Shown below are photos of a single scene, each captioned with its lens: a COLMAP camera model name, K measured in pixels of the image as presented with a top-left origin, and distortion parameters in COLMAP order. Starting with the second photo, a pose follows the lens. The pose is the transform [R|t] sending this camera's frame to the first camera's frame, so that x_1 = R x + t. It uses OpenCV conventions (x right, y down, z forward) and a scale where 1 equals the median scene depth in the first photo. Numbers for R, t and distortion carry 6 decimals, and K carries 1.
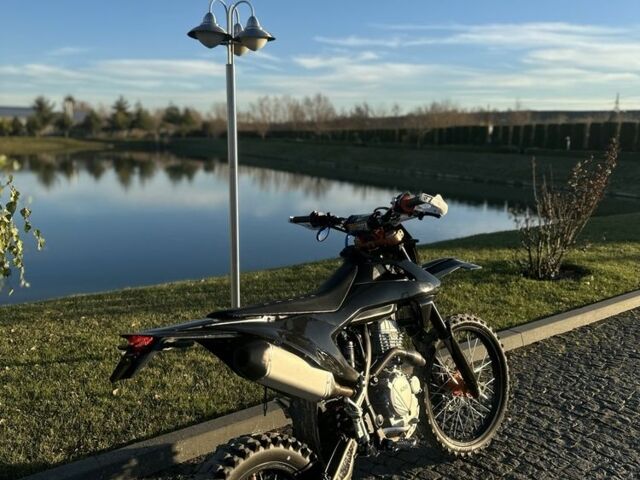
lens RADIAL K [[592.8, 0, 318.6], [0, 592.8, 242.1], [0, 0, 1]] dist [0.166595, -0.348818]
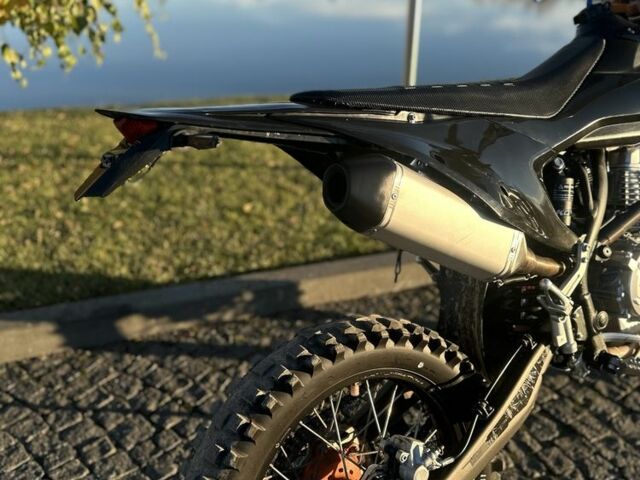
lens RADIAL K [[592.8, 0, 318.6], [0, 592.8, 242.1], [0, 0, 1]] dist [0.166595, -0.348818]
pose [[0.944382, 0.141583, -0.296812, 0.010008], [-0.051410, 0.955038, 0.291992, 0.077479], [0.324808, -0.260493, 0.909199, 0.432318]]
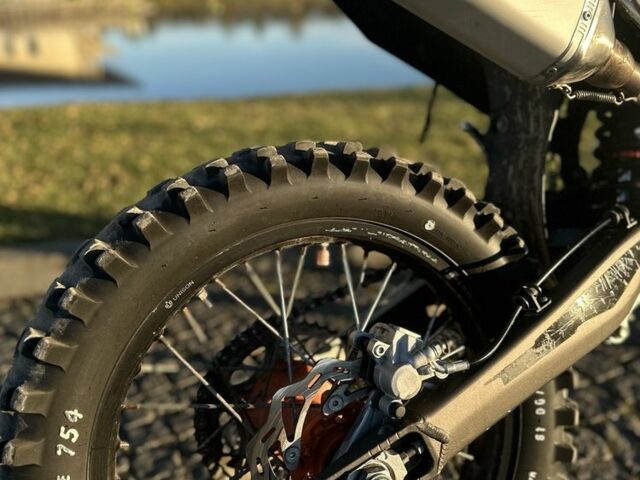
lens RADIAL K [[592.8, 0, 318.6], [0, 592.8, 242.1], [0, 0, 1]] dist [0.166595, -0.348818]
pose [[0.858995, 0.157657, -0.487105, 0.061863], [-0.037875, 0.968369, 0.246632, 0.252722], [0.510581, -0.193406, 0.837795, 0.594606]]
